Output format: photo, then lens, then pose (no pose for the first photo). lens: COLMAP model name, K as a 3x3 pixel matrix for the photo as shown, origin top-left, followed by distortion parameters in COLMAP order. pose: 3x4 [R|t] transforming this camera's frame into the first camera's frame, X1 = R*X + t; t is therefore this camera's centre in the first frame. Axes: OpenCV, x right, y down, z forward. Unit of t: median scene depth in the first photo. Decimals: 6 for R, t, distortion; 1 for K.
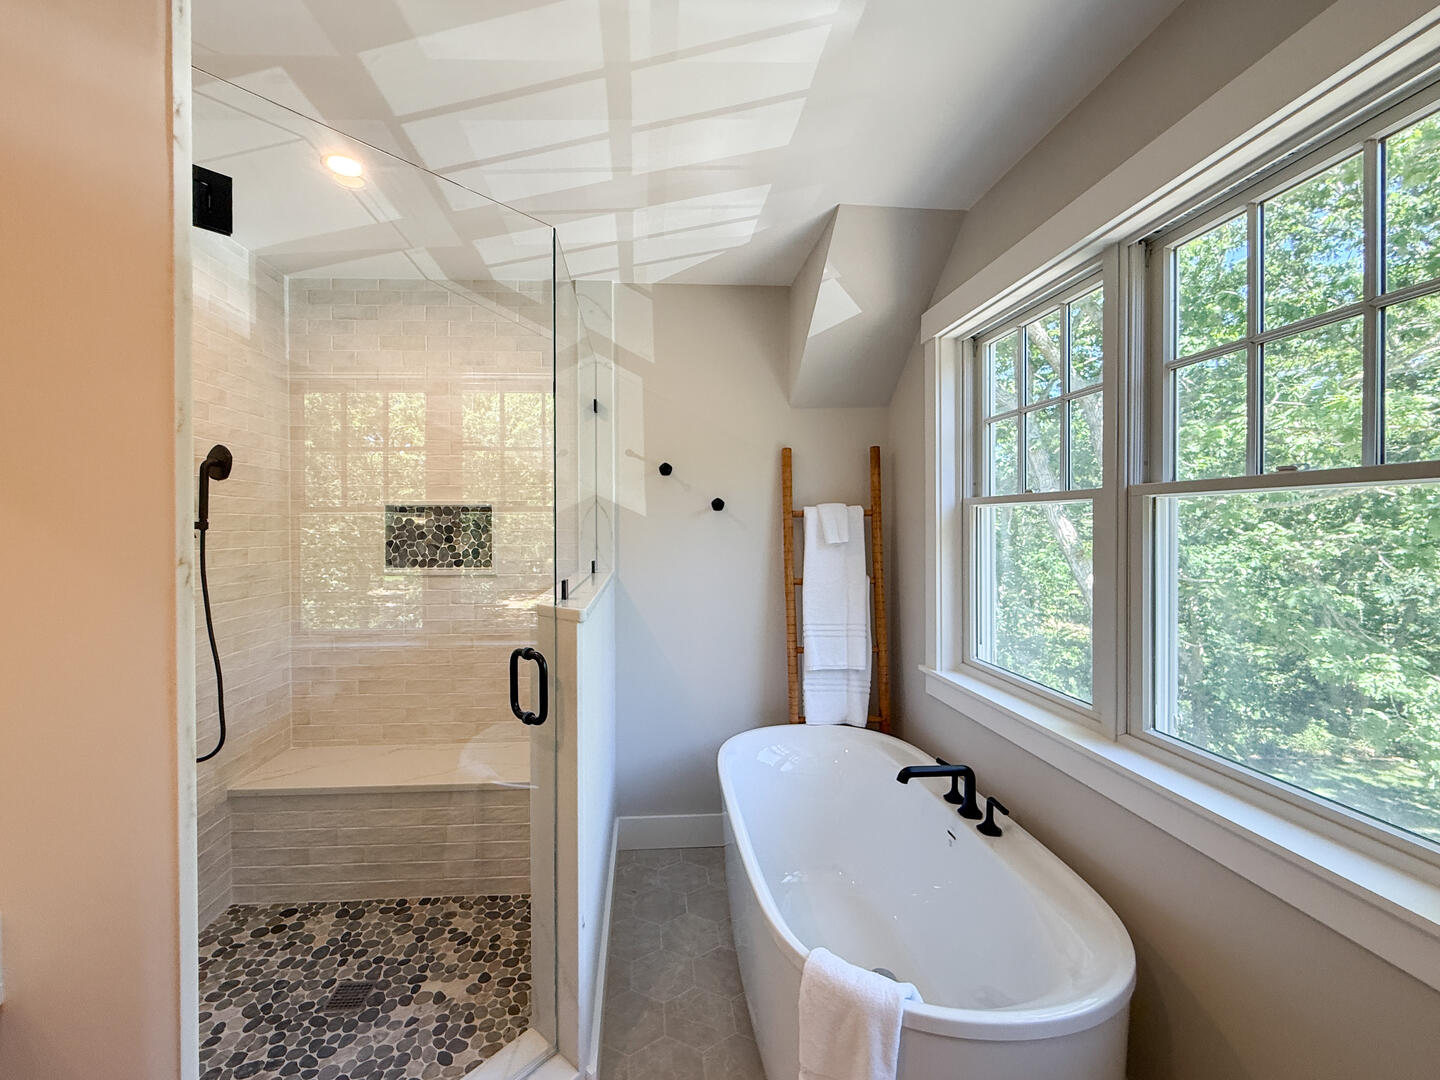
lens RADIAL K [[610.5, 0, 694.6], [0, 610.5, 537.2], [0, 0, 1]] dist [0.000740, 0.000565]
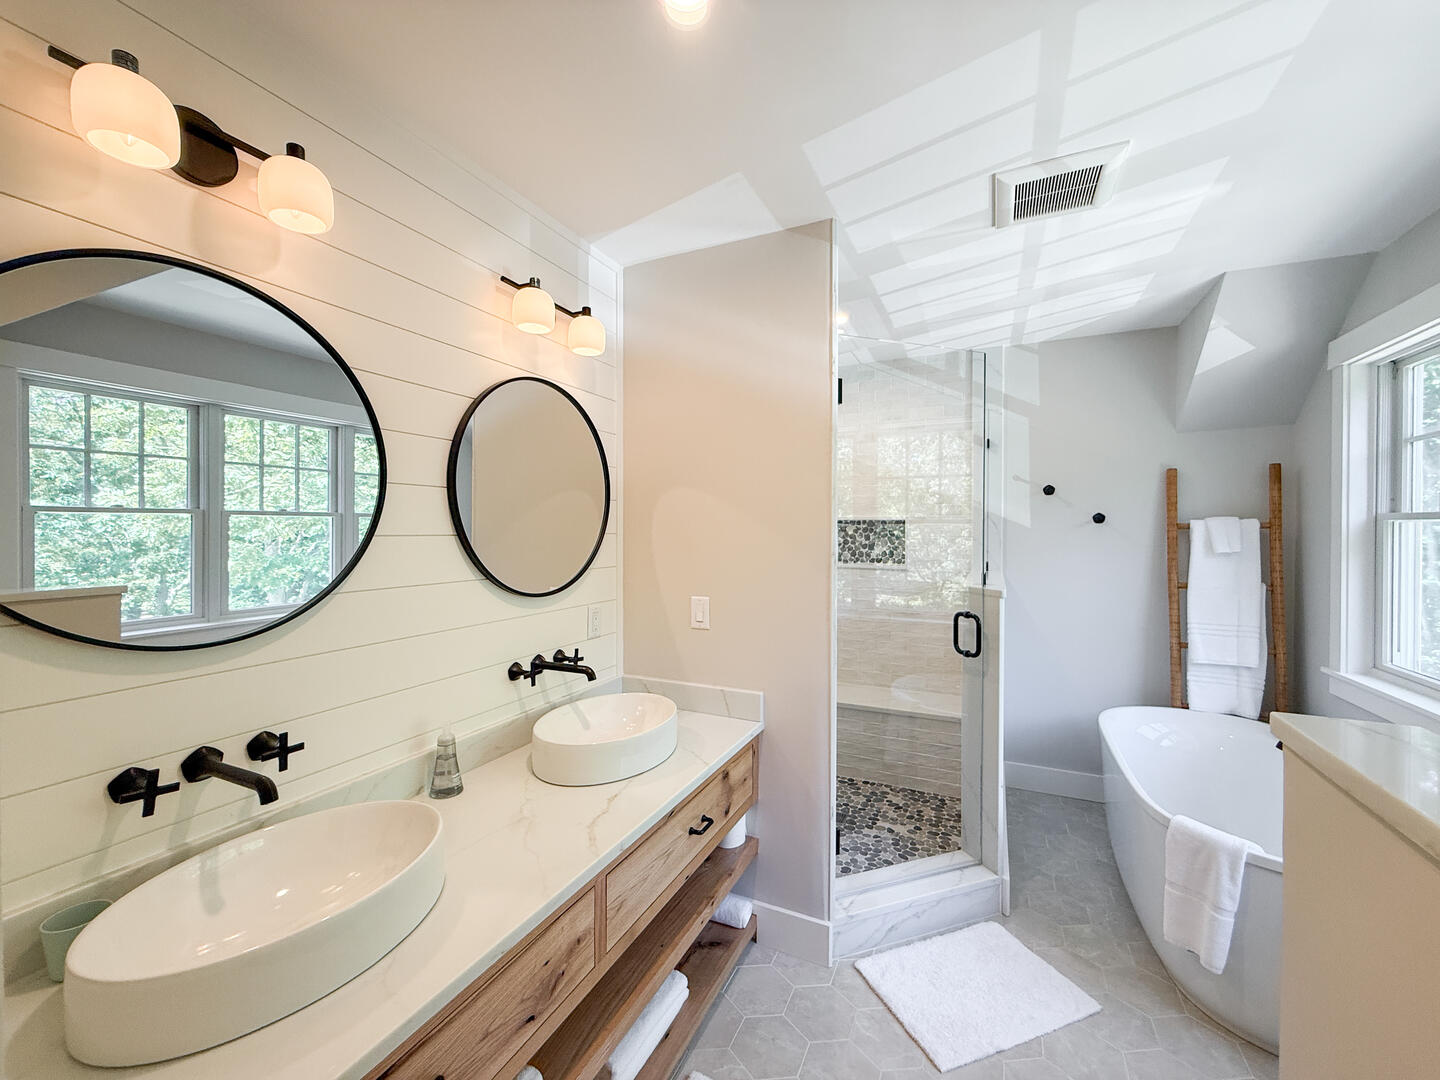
lens RADIAL K [[610.5, 0, 694.6], [0, 610.5, 537.2], [0, 0, 1]] dist [0.000740, 0.000565]
pose [[0.862064, 0.010663, -0.506687, -0.045317], [-0.012568, 0.999921, -0.000340, -0.006785], [0.506643, 0.006661, 0.862130, -0.513147]]
